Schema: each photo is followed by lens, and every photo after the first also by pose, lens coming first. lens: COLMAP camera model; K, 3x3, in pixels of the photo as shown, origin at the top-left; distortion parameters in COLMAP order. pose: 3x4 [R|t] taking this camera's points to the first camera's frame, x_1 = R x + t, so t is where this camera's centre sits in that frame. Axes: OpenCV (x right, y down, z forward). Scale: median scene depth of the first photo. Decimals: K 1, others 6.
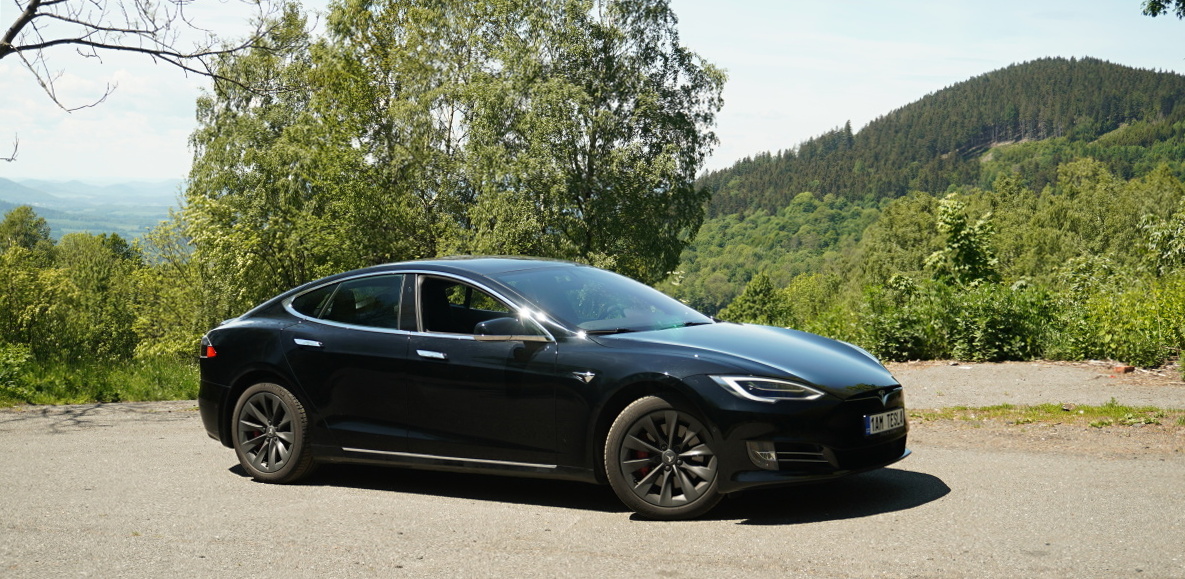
lens RADIAL K [[1476.4, 0, 593.1], [0, 1476.4, 290.8], [0, 0, 1]] dist [-0.008012, 0.000000]
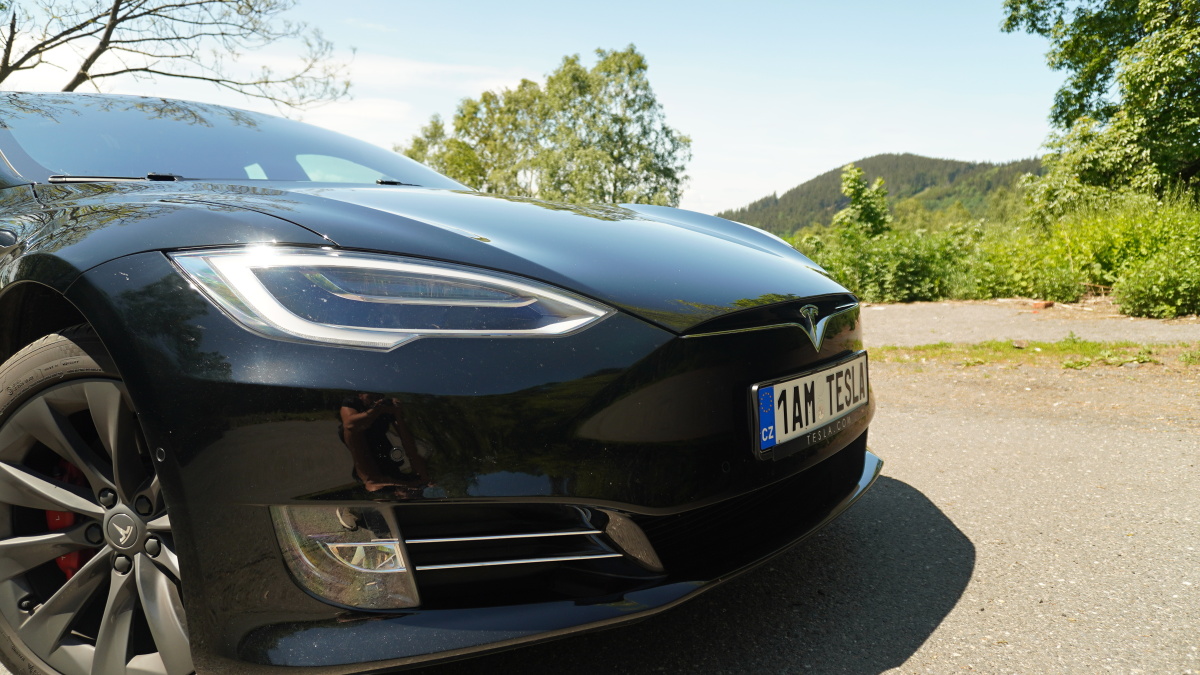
lens RADIAL K [[795.2, 0, 602.8], [0, 795.2, 325.4], [0, 0, 1]] dist [-0.046152, 0.007293]
pose [[0.998736, -0.021900, -0.045245, 0.063068], [0.024016, 0.998618, 0.046748, 0.025179], [0.044158, -0.047776, 0.997882, 0.329126]]
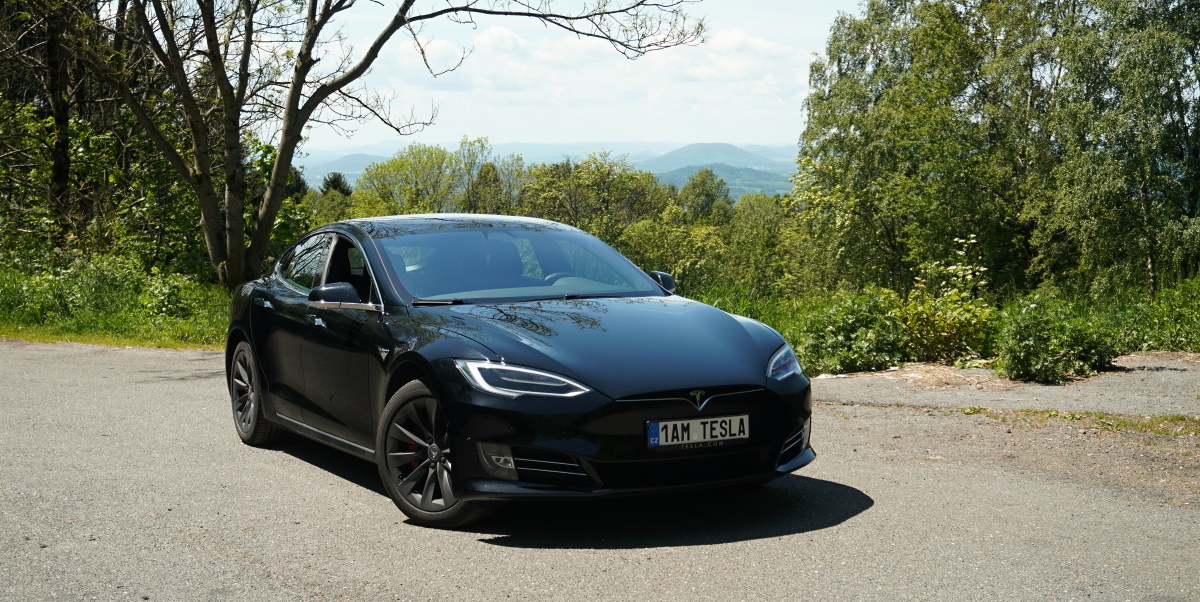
lens RADIAL K [[1426.7, 0, 599.8], [0, 1426.7, 311.4], [0, 0, 1]] dist [-0.008095, 0.000000]
pose [[0.891262, 0.040060, -0.451716, 0.197031], [-0.020791, 0.998653, 0.047543, -0.003713], [0.453012, -0.032982, 0.890894, 0.122975]]
